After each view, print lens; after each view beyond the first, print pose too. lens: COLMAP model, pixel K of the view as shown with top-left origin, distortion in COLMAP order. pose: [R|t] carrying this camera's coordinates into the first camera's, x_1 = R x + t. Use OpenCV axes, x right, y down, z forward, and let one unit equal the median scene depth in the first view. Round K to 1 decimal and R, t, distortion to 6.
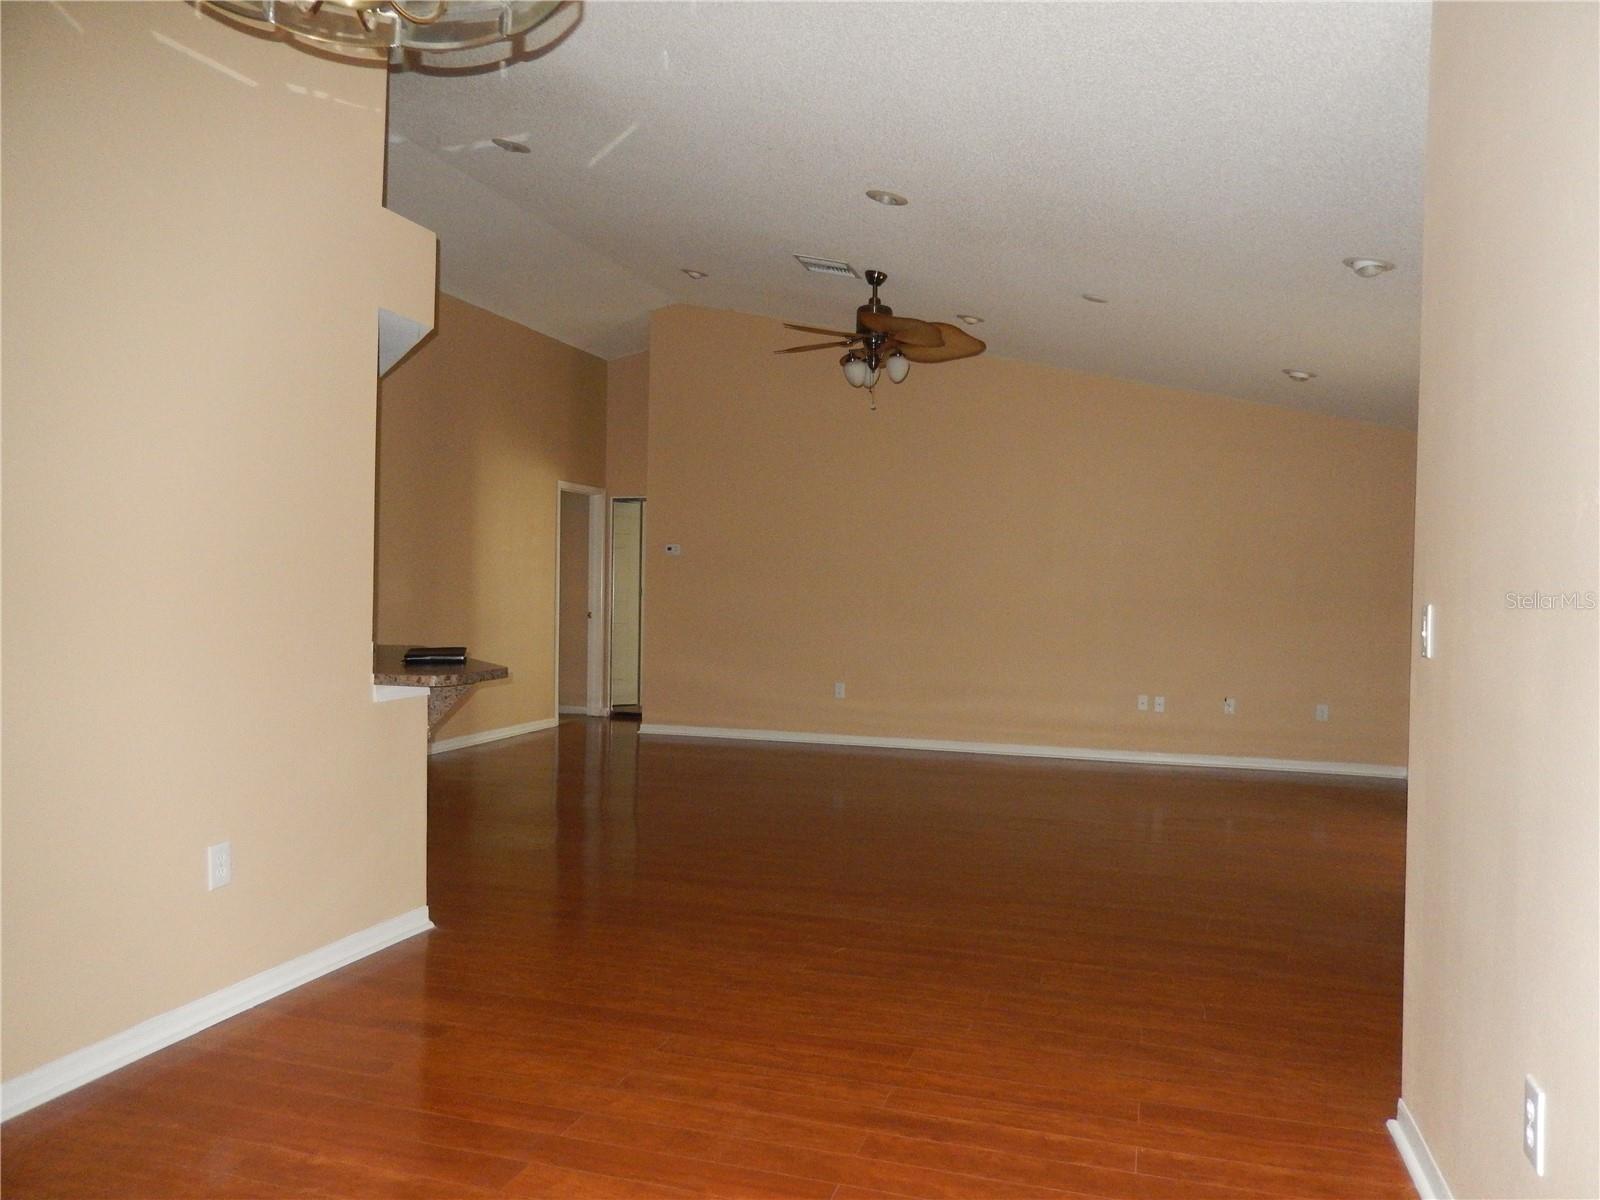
lens RADIAL K [[1182.1, 0, 801.8], [0, 1182.1, 601.5], [0, 0, 1]] dist [-0.034223, 0.003405]
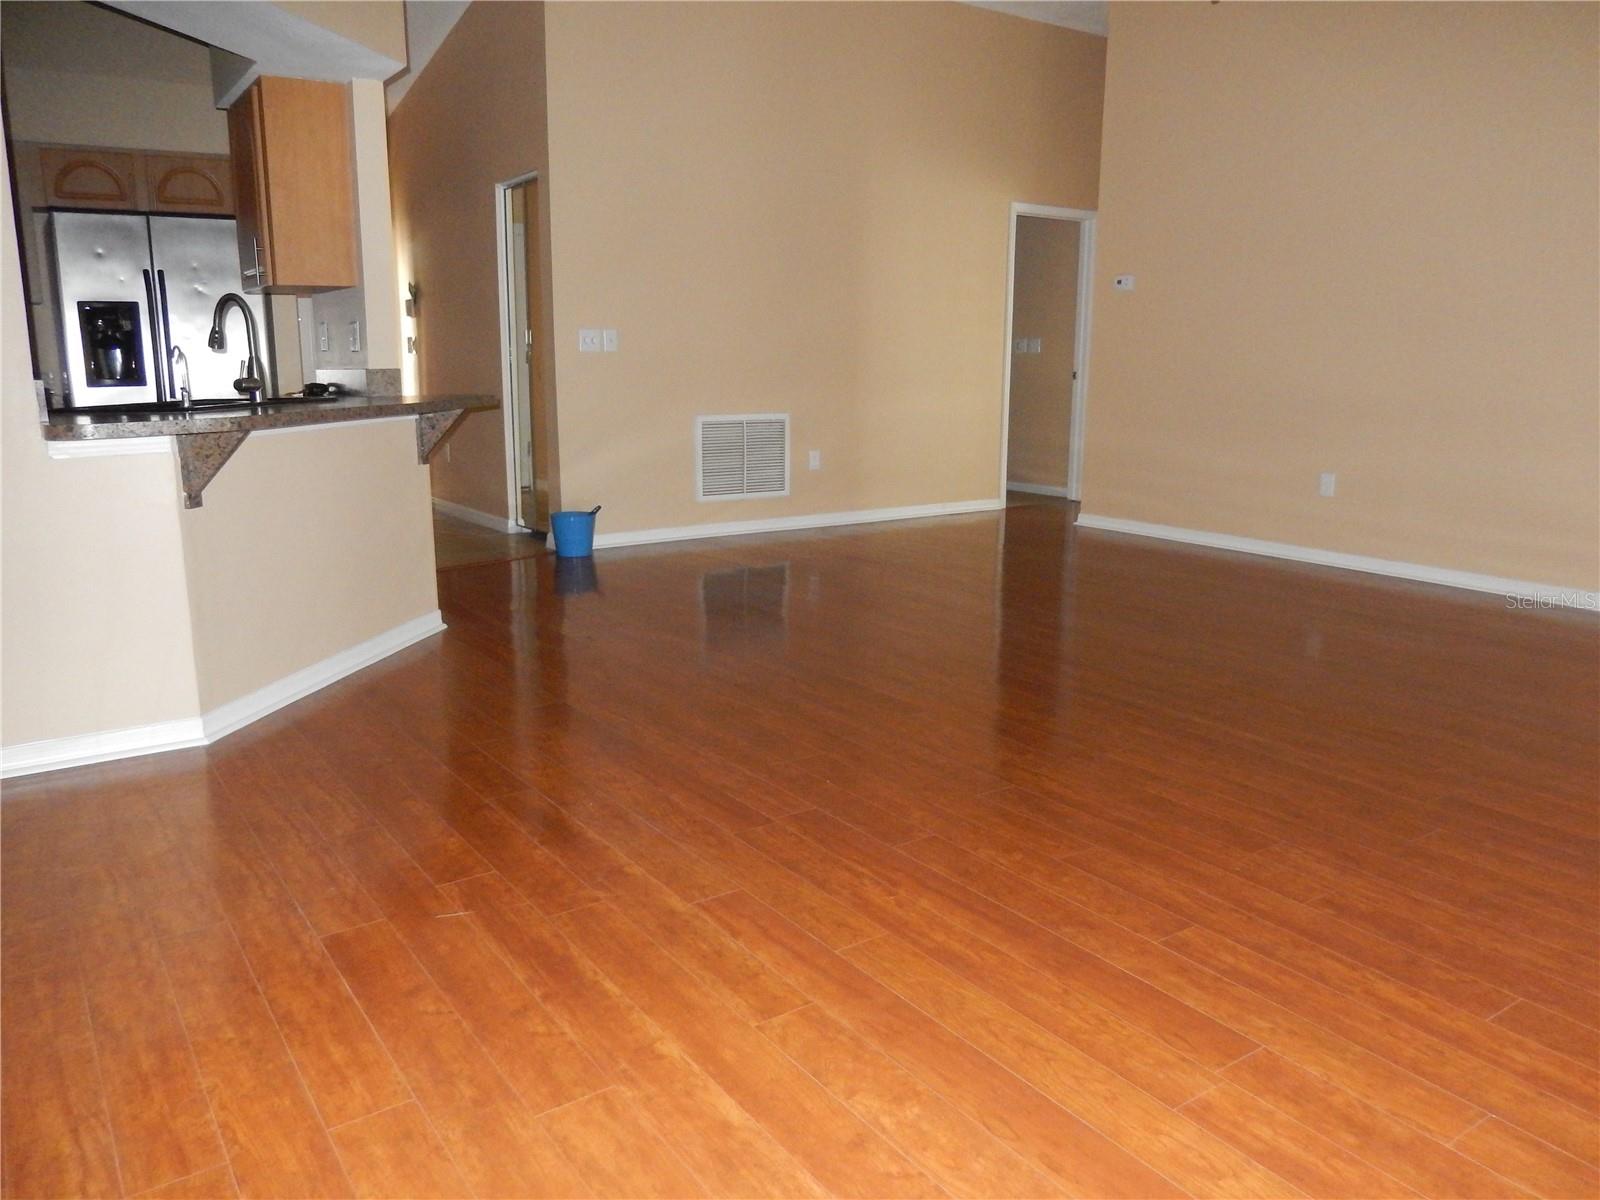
lens RADIAL K [[1182.1, 0, 800.1], [0, 1182.1, 594.4], [0, 0, 1]] dist [-0.034223, 0.003405]
pose [[0.789145, 0.108308, -0.604582, 0.189186], [0.003820, 0.983445, 0.181165, 0.013193], [0.614195, -0.145275, 0.775667, 0.255152]]
